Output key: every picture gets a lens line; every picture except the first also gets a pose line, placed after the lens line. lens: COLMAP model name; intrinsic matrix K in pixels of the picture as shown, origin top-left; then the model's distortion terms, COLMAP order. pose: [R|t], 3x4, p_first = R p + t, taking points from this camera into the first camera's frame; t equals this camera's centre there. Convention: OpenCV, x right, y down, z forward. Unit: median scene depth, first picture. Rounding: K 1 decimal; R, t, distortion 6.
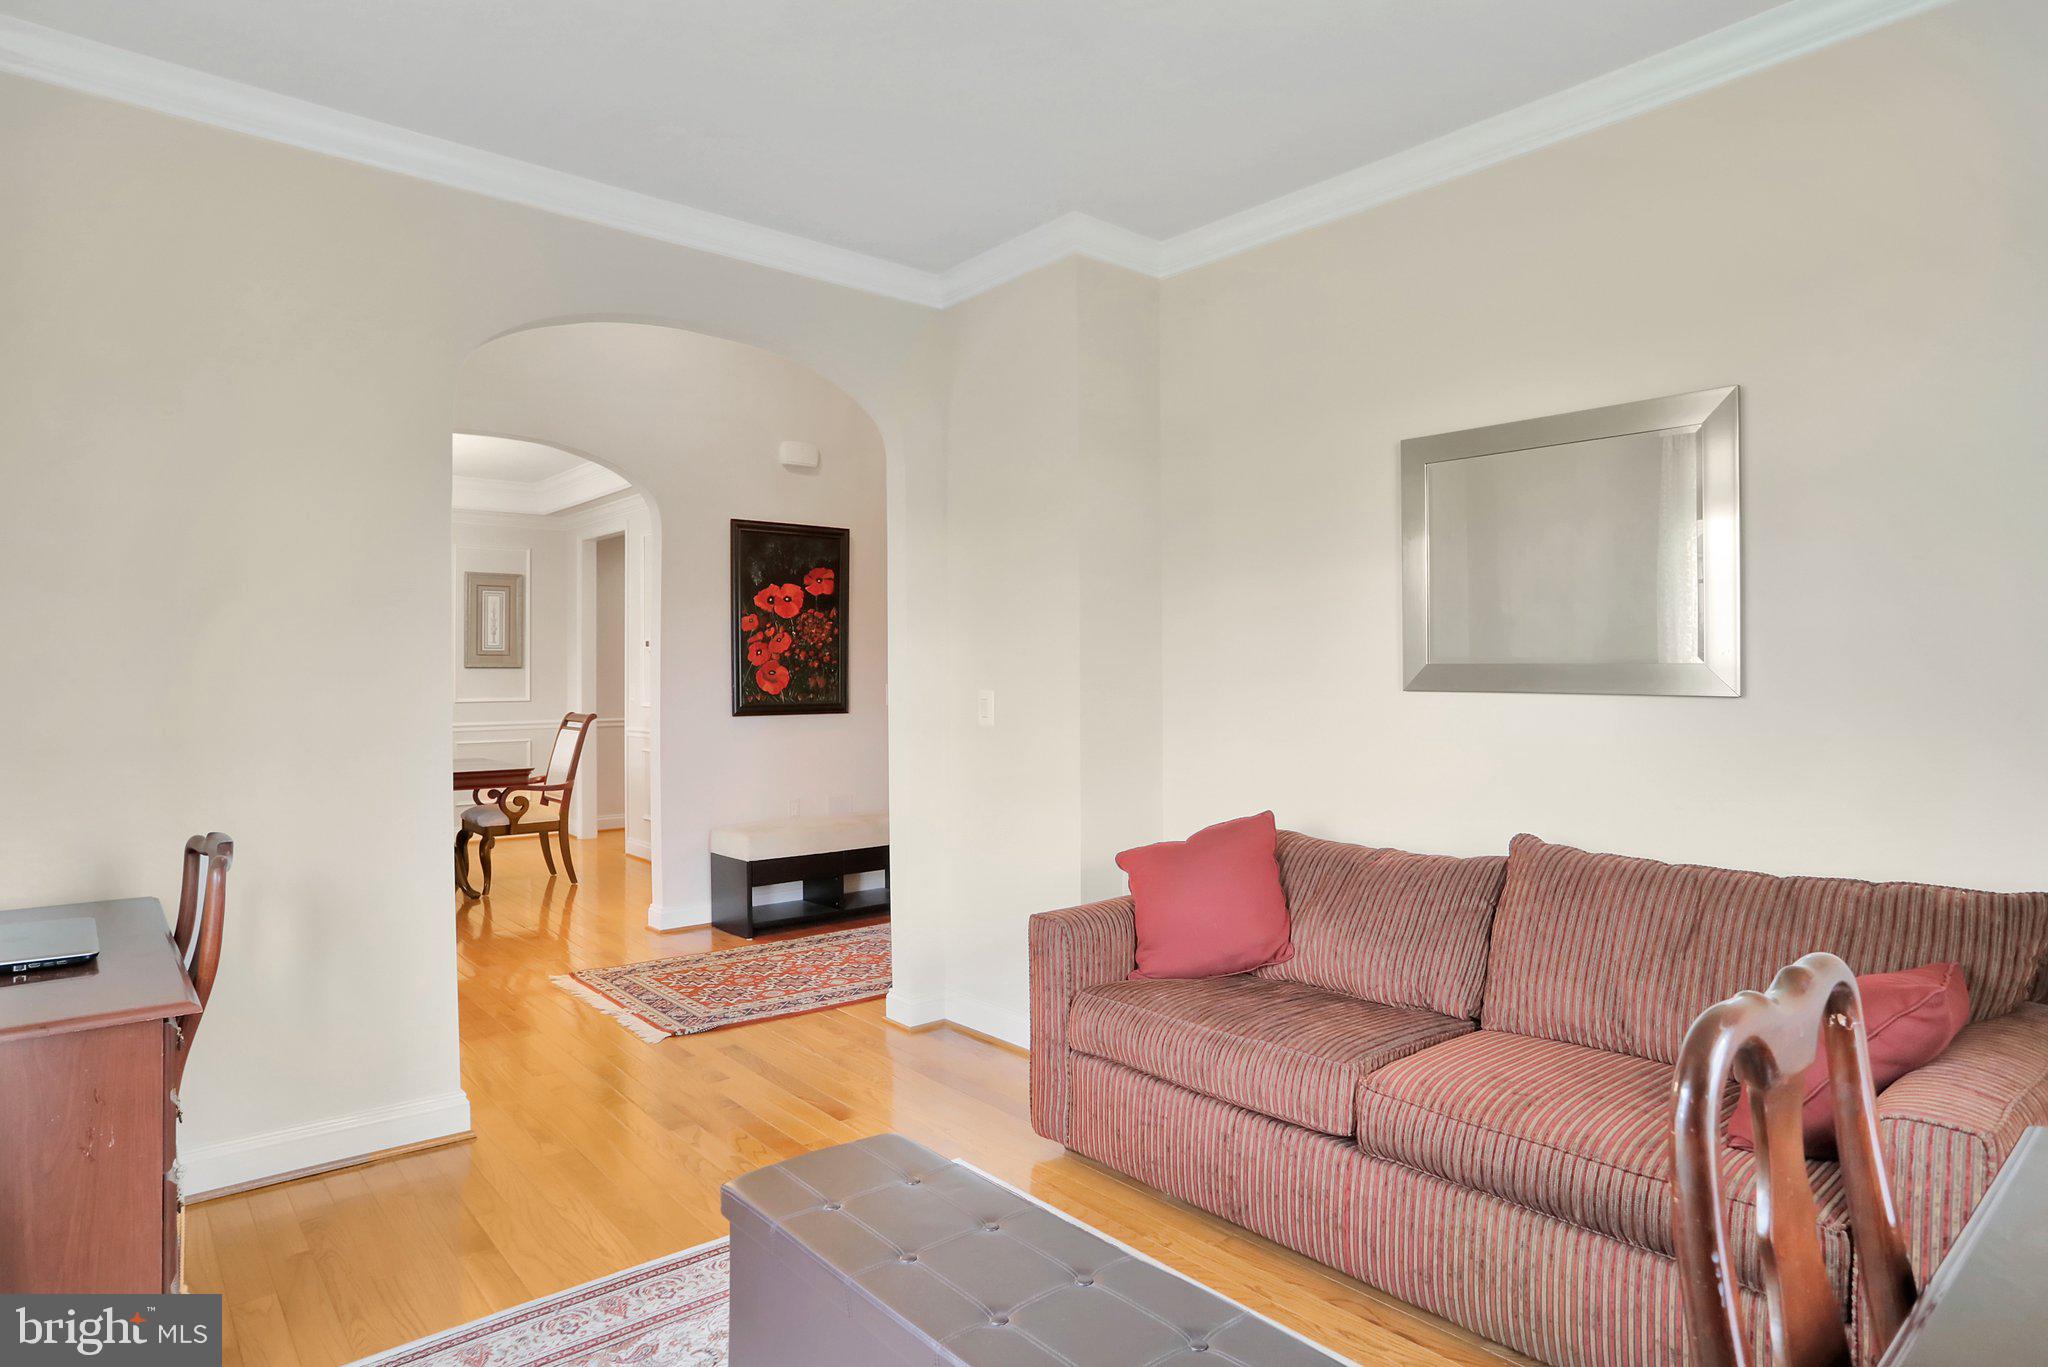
lens RADIAL K [[1172.3, 0, 1024.0], [0, 1172.3, 683.5], [0, 0, 1]] dist [-0.003637, -0.000474]
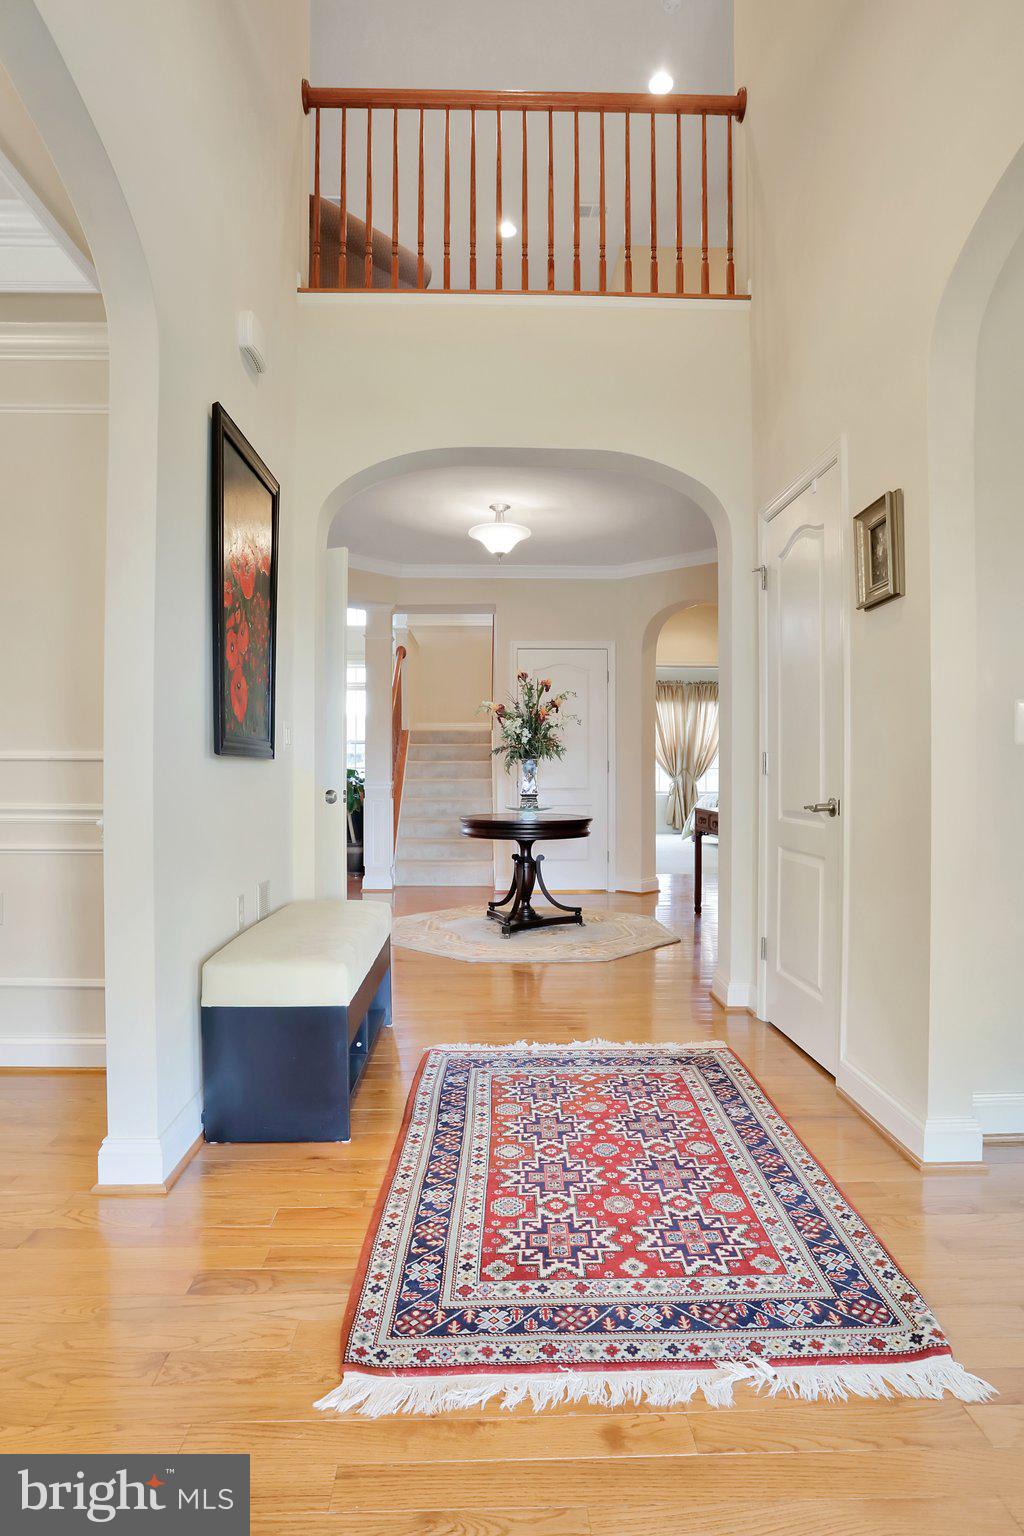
lens RADIAL K [[827.7, 0, 512.0], [0, 827.7, 768.0], [0, 0, 1]] dist [-0.037534, 0.000287]
pose [[0.618955, 0.000878, 0.785426, -0.640412], [0.004237, 0.999981, -0.004456, 0.047850], [-0.785415, 0.006086, 0.618940, 0.873208]]
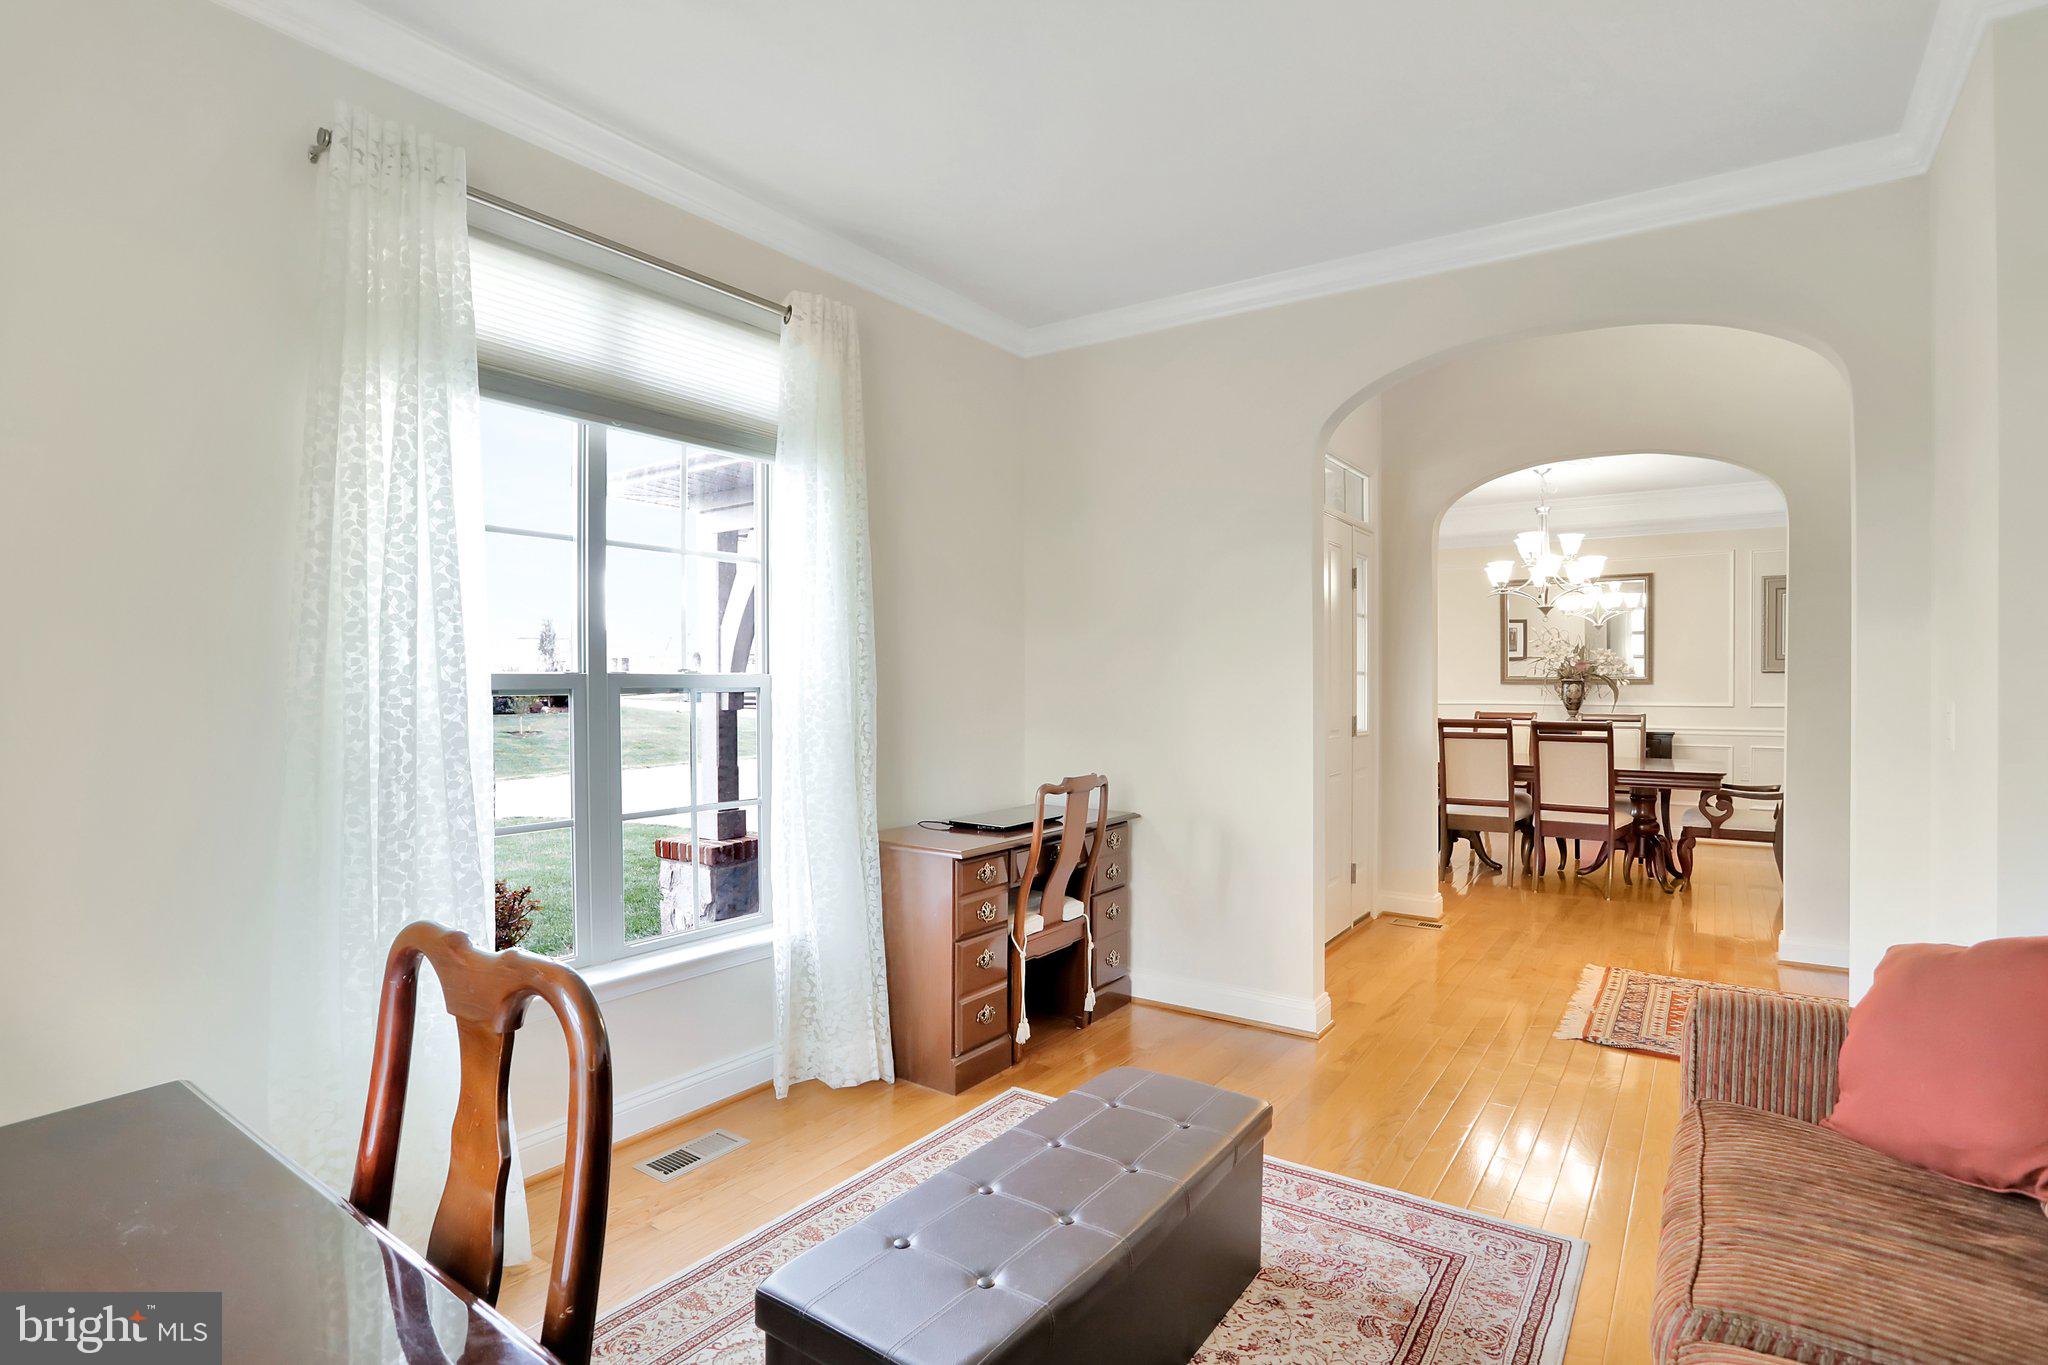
lens RADIAL K [[1014.5, 0, 1024.0], [0, 1014.5, 682.5], [0, 0, 1]] dist [-0.002608, 0.000635]
pose [[0.270403, -0.000682, -0.962747, 0.377683], [-0.007956, 0.999964, -0.002943, 0.002198], [0.962714, 0.008455, 0.270387, 0.284599]]
